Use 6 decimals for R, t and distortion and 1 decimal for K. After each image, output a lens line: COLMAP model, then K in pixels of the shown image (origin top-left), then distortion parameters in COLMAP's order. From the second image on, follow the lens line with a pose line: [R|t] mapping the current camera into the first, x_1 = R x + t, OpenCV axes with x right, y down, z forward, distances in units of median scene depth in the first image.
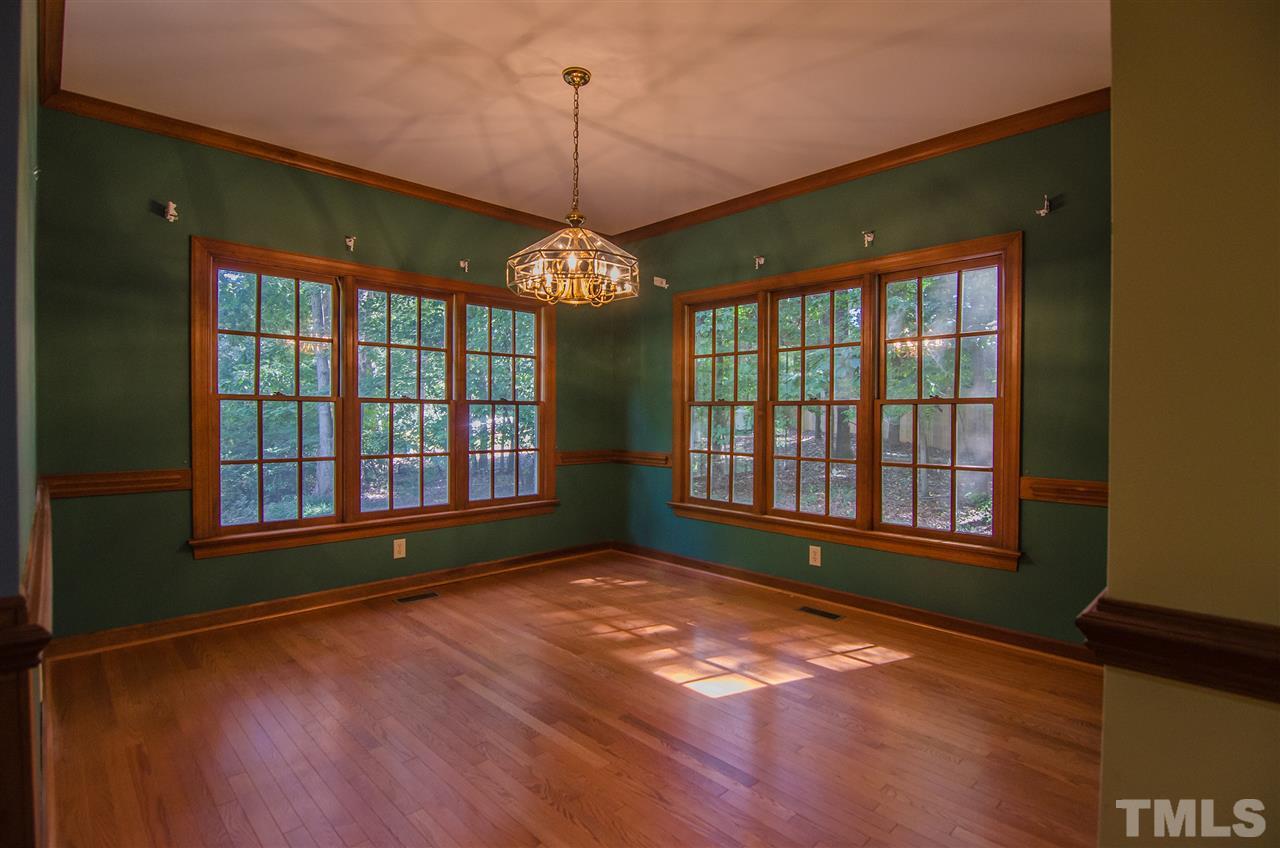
lens RADIAL K [[624.8, 0, 640.8], [0, 624.8, 421.9], [0, 0, 1]] dist [-0.001647, -0.011239]
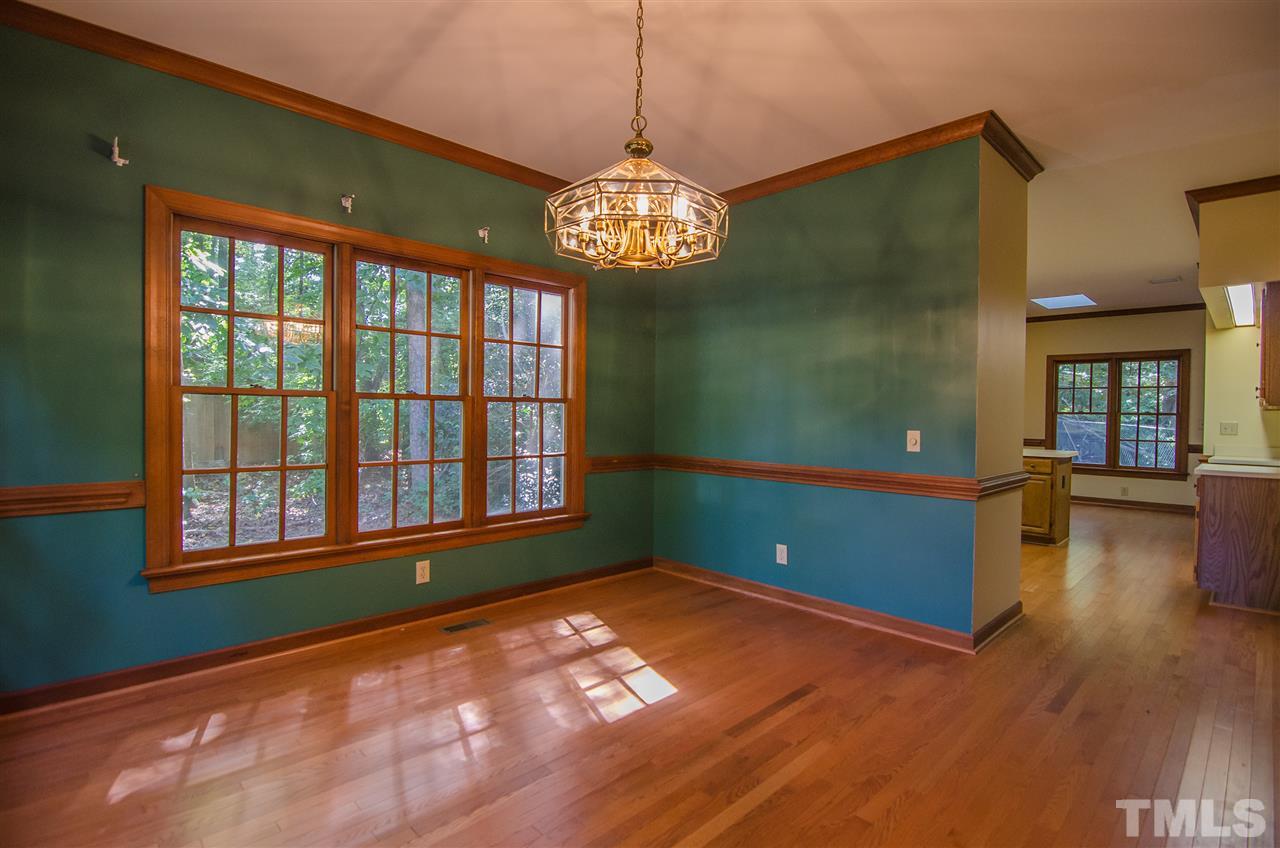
lens RADIAL K [[624.8, 0, 640.8], [0, 624.8, 421.9], [0, 0, 1]] dist [-0.001647, -0.011239]
pose [[-0.008216, -0.027206, 0.999596, -0.735360], [-0.000575, 0.999630, 0.027203, -0.024133], [-0.999966, -0.000351, -0.008229, 0.872527]]
